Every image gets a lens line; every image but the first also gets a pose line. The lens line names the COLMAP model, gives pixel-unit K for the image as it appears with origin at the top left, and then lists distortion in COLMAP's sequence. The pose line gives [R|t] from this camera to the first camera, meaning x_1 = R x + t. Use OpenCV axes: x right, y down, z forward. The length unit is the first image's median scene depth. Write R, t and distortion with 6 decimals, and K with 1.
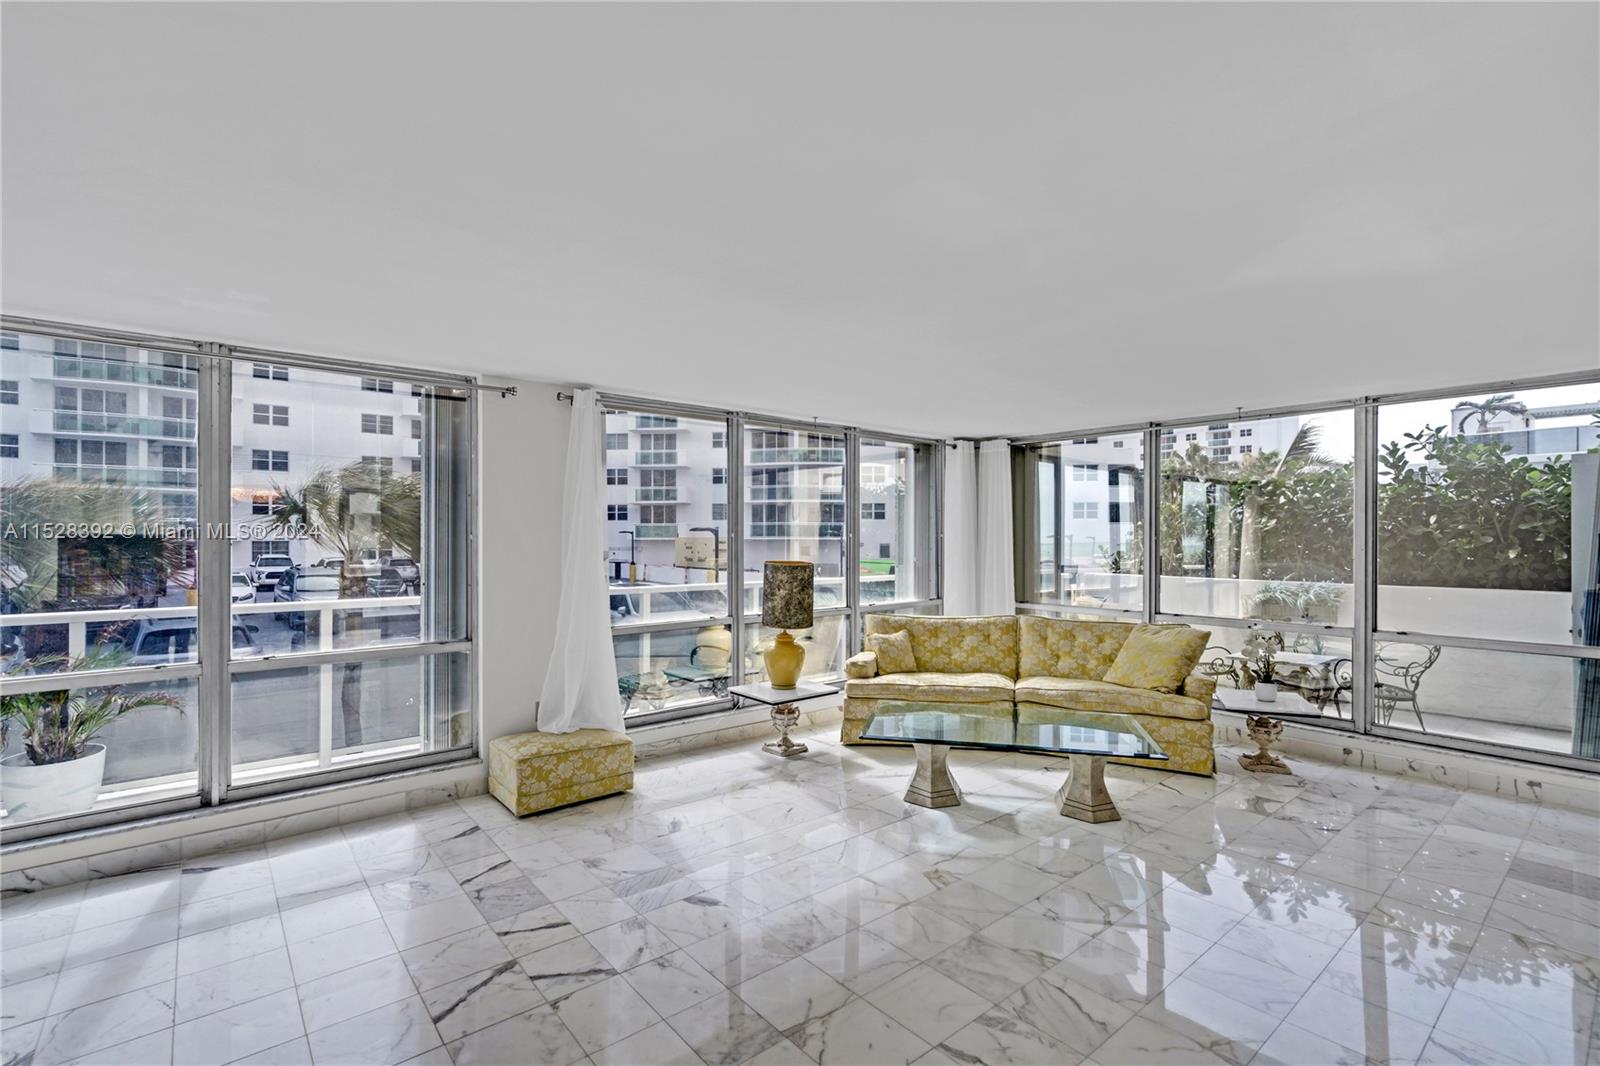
lens RADIAL K [[737.5, 0, 800.0], [0, 737.5, 533.0], [0, 0, 1]] dist [0.000636, 0.000222]
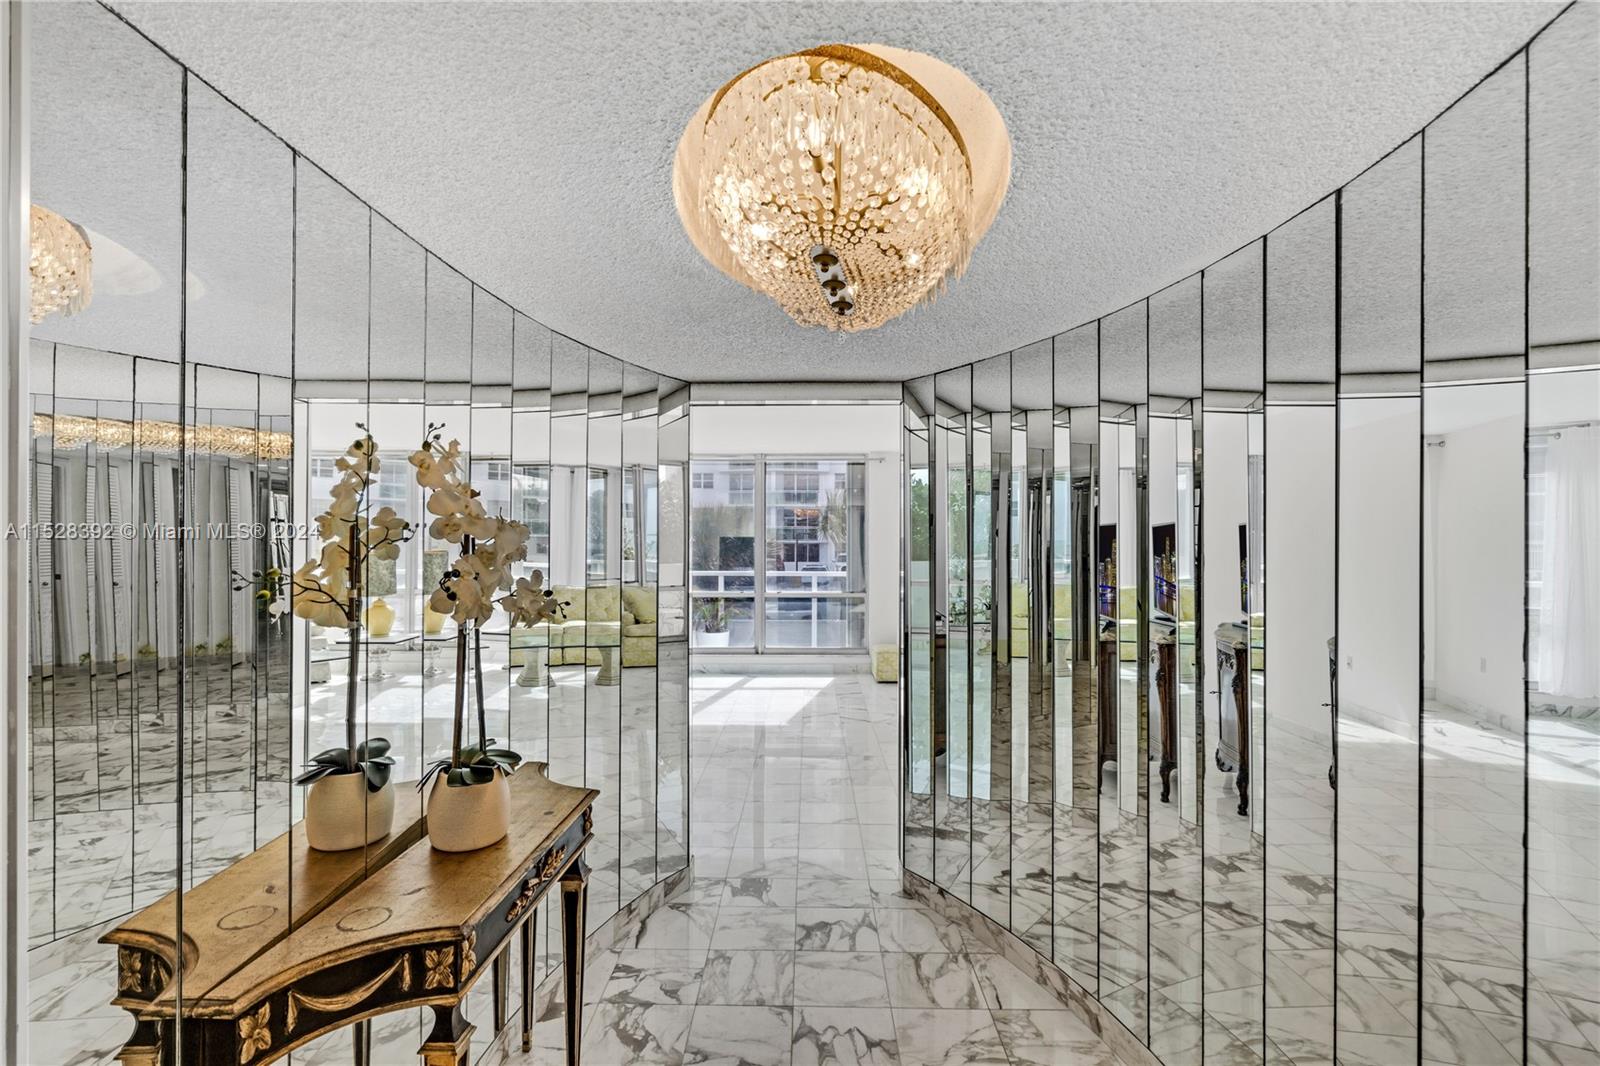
lens RADIAL K [[737.5, 0, 800.0], [0, 737.5, 533.0], [0, 0, 1]] dist [0.000636, 0.000222]
pose [[0.763166, -0.003222, -0.646194, 0.661789], [0.004689, 0.999989, 0.000551, -0.009589], [0.646185, -0.003451, 0.763173, -0.563859]]
